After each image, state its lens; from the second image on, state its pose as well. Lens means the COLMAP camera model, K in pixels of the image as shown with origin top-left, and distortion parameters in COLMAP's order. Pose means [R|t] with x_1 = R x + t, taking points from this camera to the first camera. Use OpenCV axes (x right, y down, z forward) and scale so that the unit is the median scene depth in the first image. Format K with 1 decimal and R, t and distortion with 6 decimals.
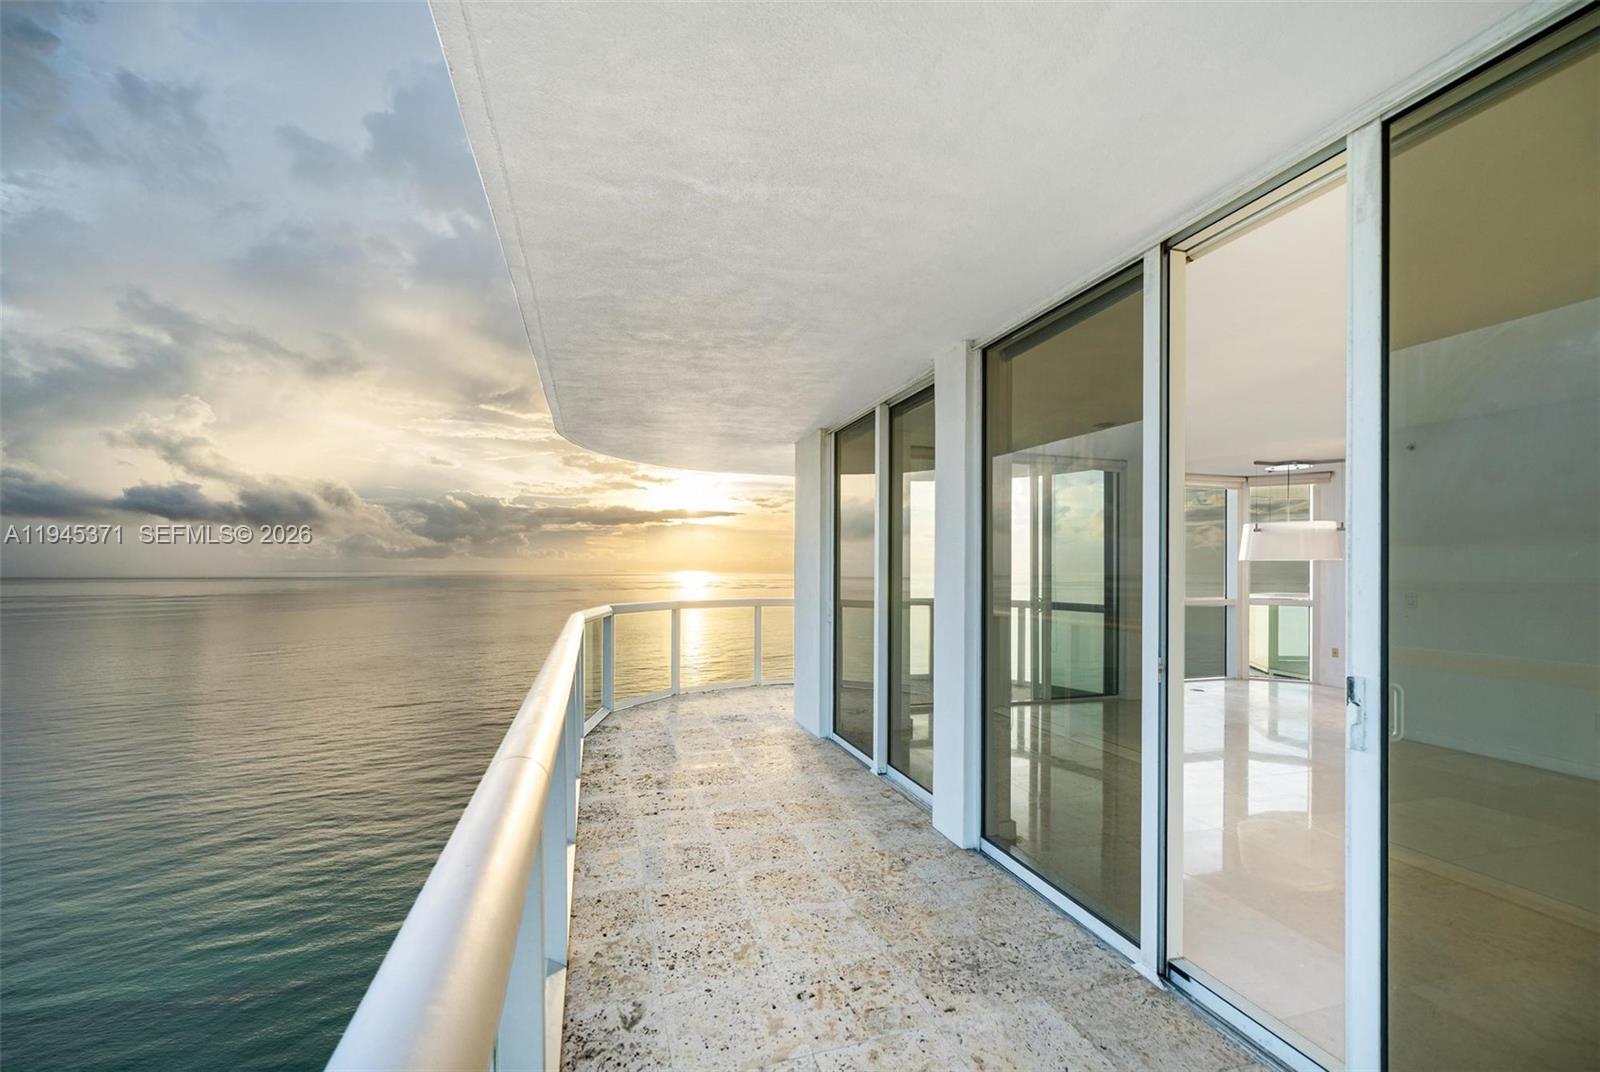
lens RADIAL K [[651.5, 0, 769.3], [0, 651.5, 565.5], [0, 0, 1]] dist [-0.001092, 0.000276]
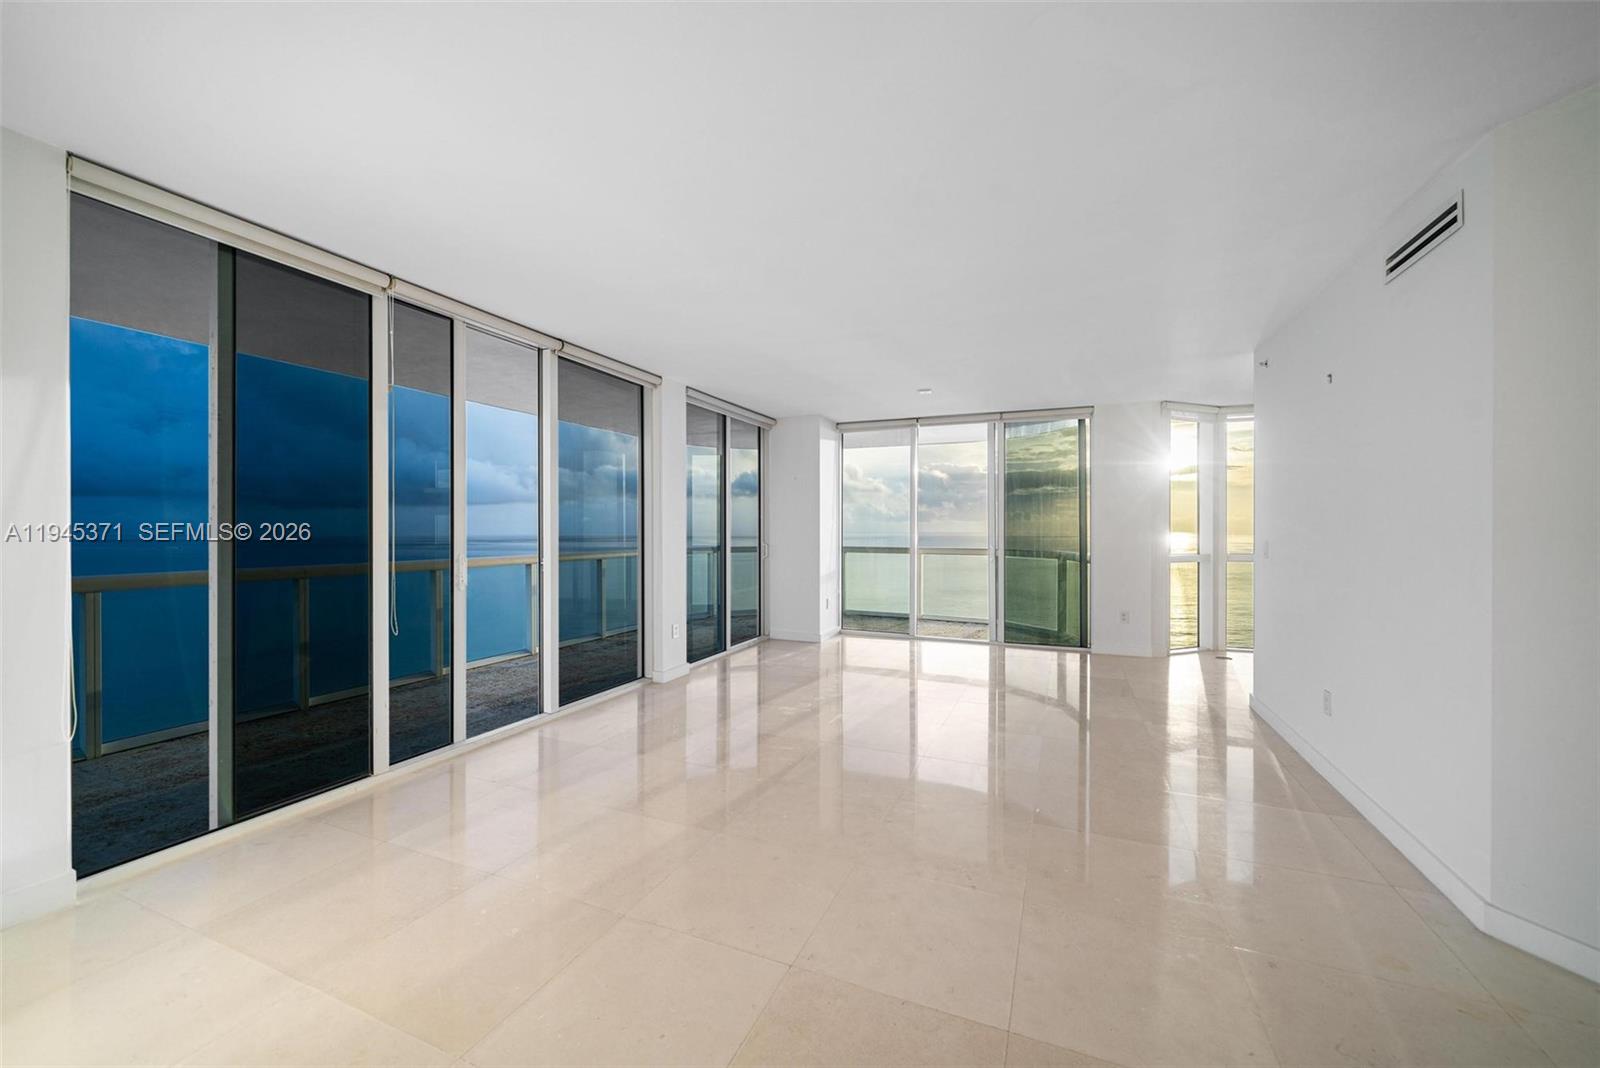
lens RADIAL K [[602.0, 0, 795.3], [0, 602.0, 536.9], [0, 0, 1]] dist [-0.002992, 0.000278]
pose [[0.772856, 0.003012, -0.634575, 0.660803], [0.007179, 0.999883, 0.013489, 0.016016], [0.634541, -0.014981, 0.772744, 0.024493]]
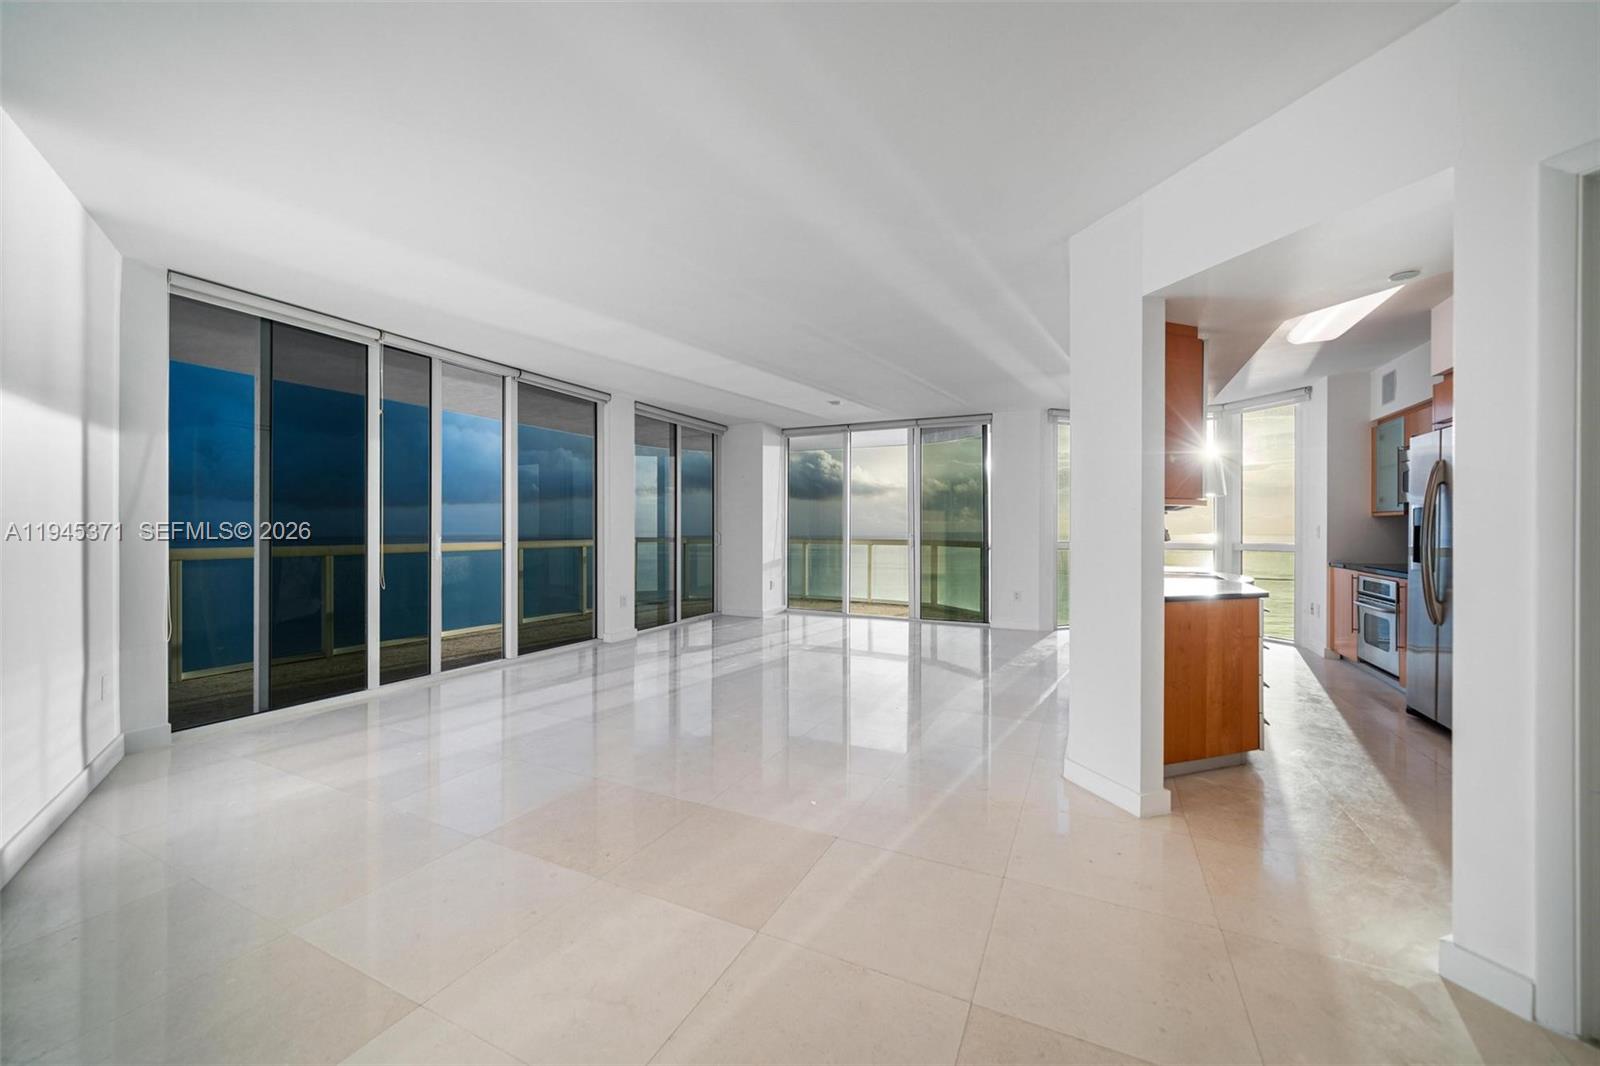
lens RADIAL K [[602.0, 0, 800.2], [0, 602.0, 536.8], [0, 0, 1]] dist [-0.002992, 0.000278]
pose [[0.744474, 0.003564, -0.667642, 0.854093], [0.005821, 0.999913, 0.011828, 0.031846], [0.667626, -0.012692, 0.744389, 0.008076]]
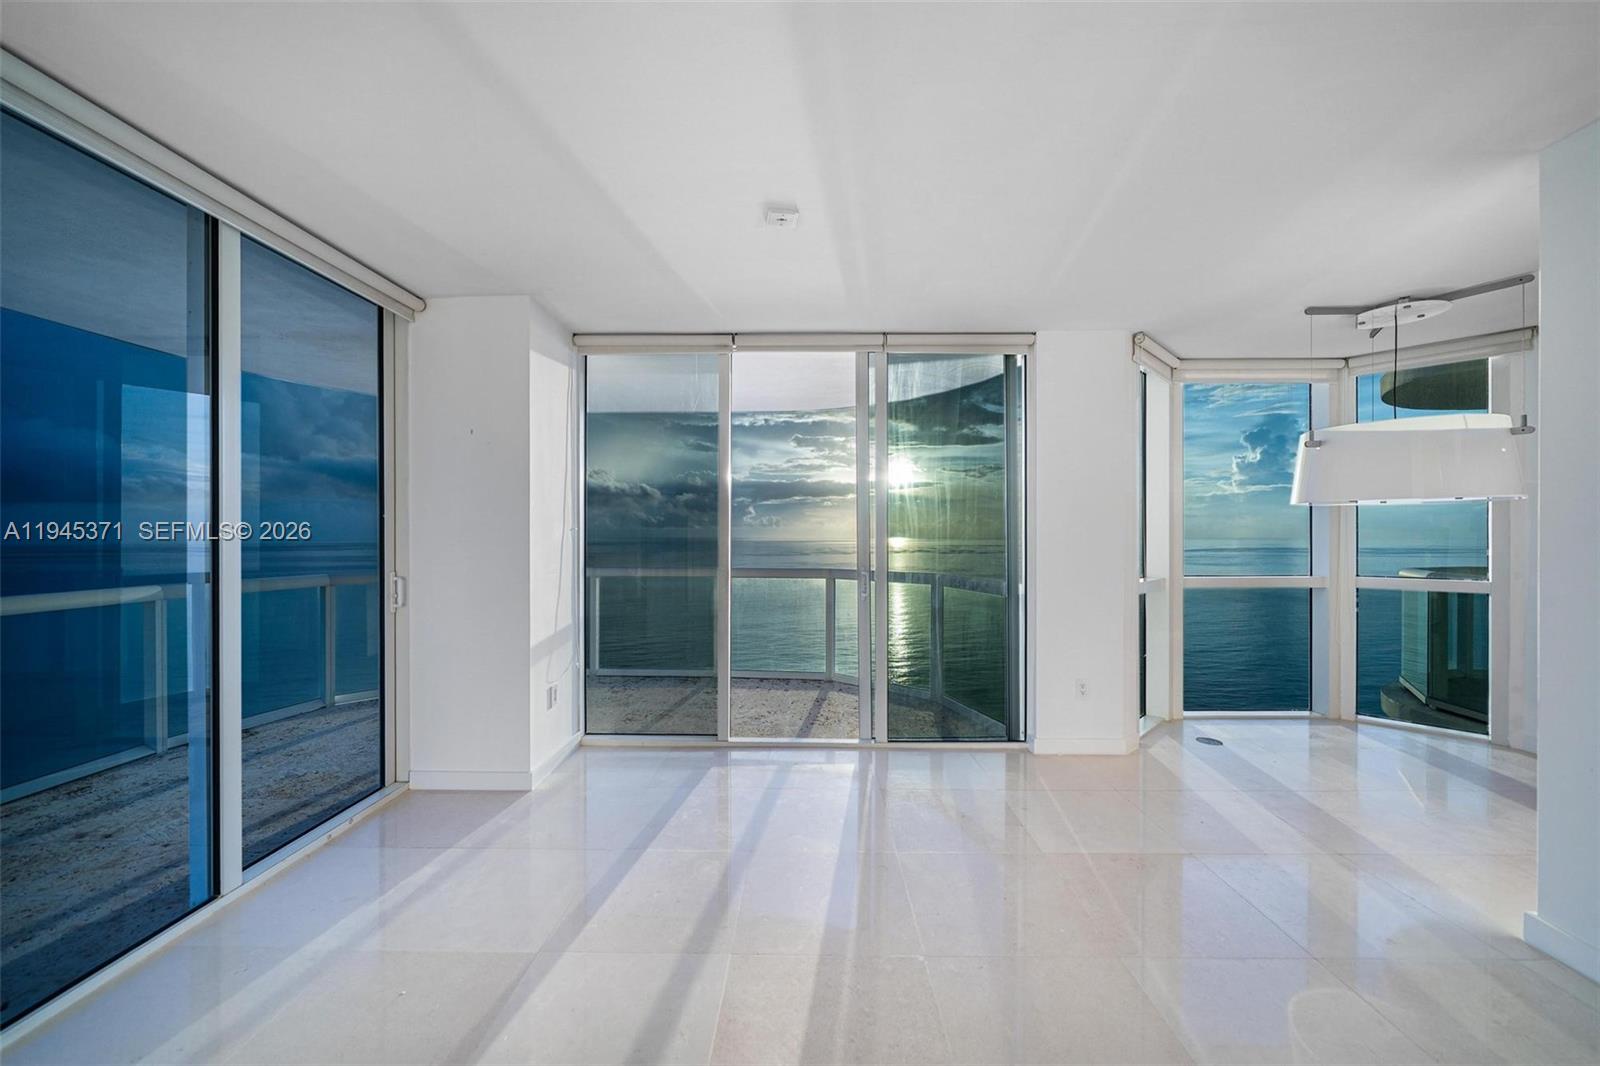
lens RADIAL K [[602.0, 0, 800.0], [0, 602.0, 538.7], [0, 0, 1]] dist [-0.002992, 0.000278]
pose [[0.960757, -0.004827, -0.277349, 0.424579], [0.007339, 0.999941, 0.008019, 0.011480], [0.277294, -0.009739, 0.960736, 0.377012]]
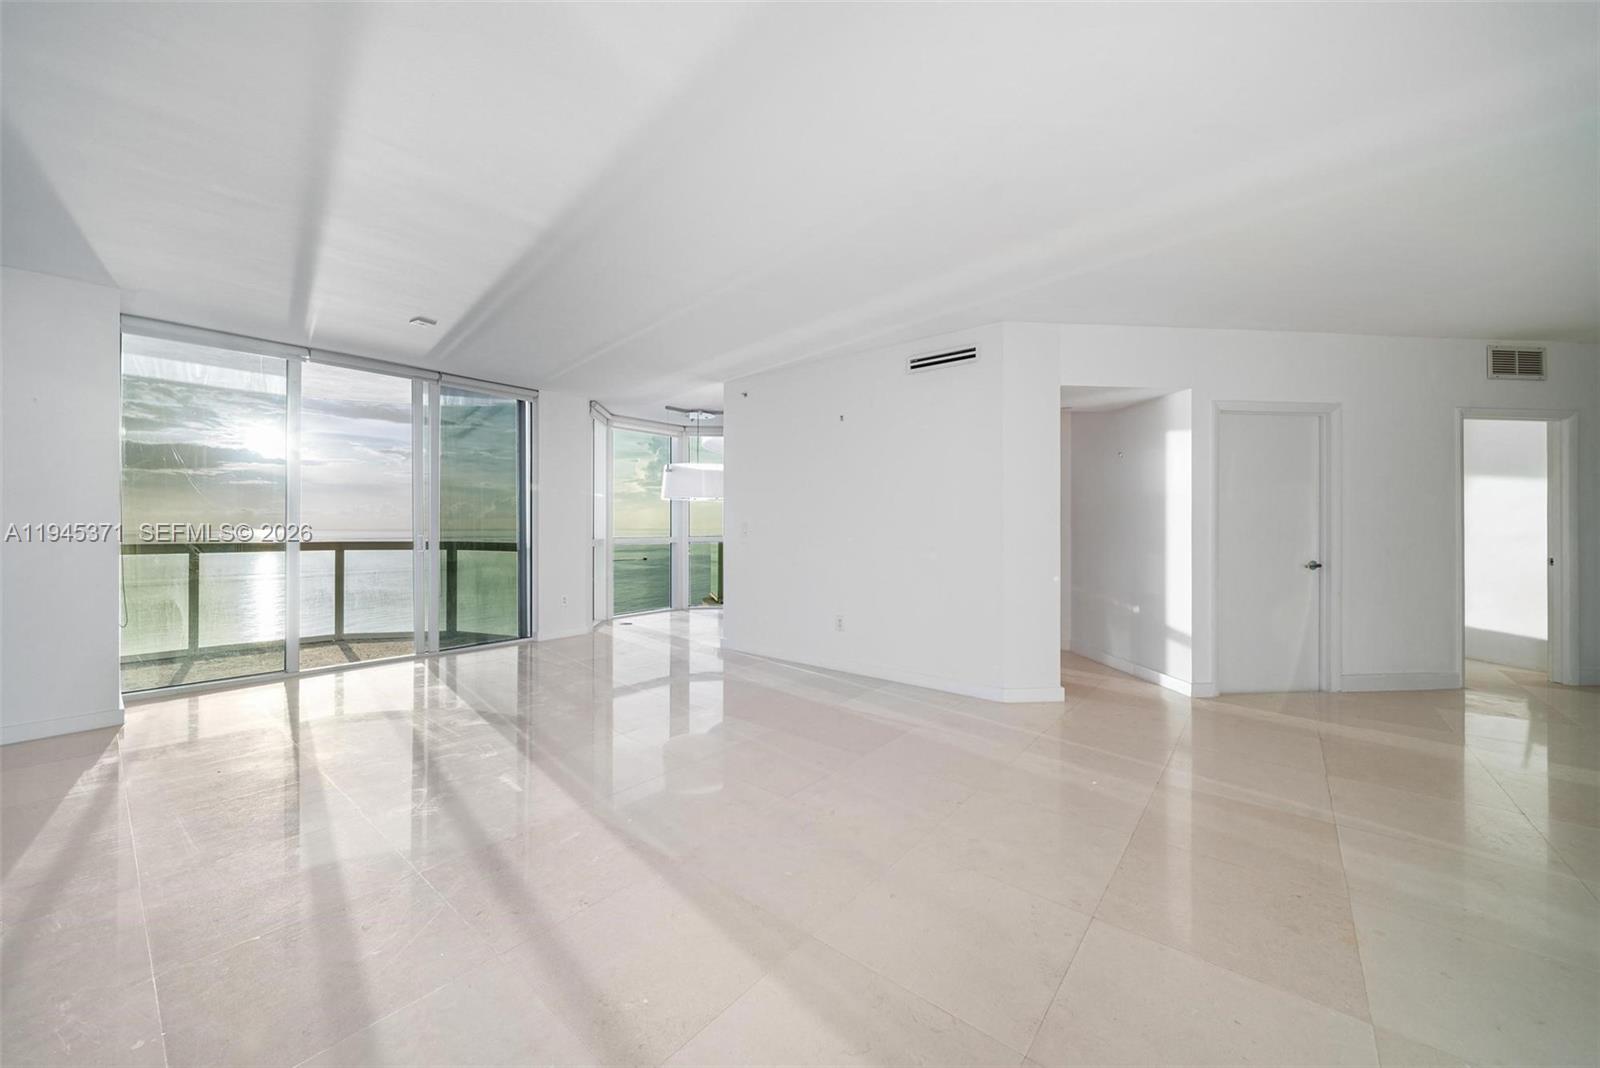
lens RADIAL K [[602.0, 0, 790.2], [0, 602.0, 529.5], [0, 0, 1]] dist [-0.002992, 0.000278]
pose [[0.828123, -0.006337, 0.560510, 0.308522], [0.000617, 0.999946, 0.010393, 0.028703], [-0.560546, -0.008260, 0.828082, 0.059264]]
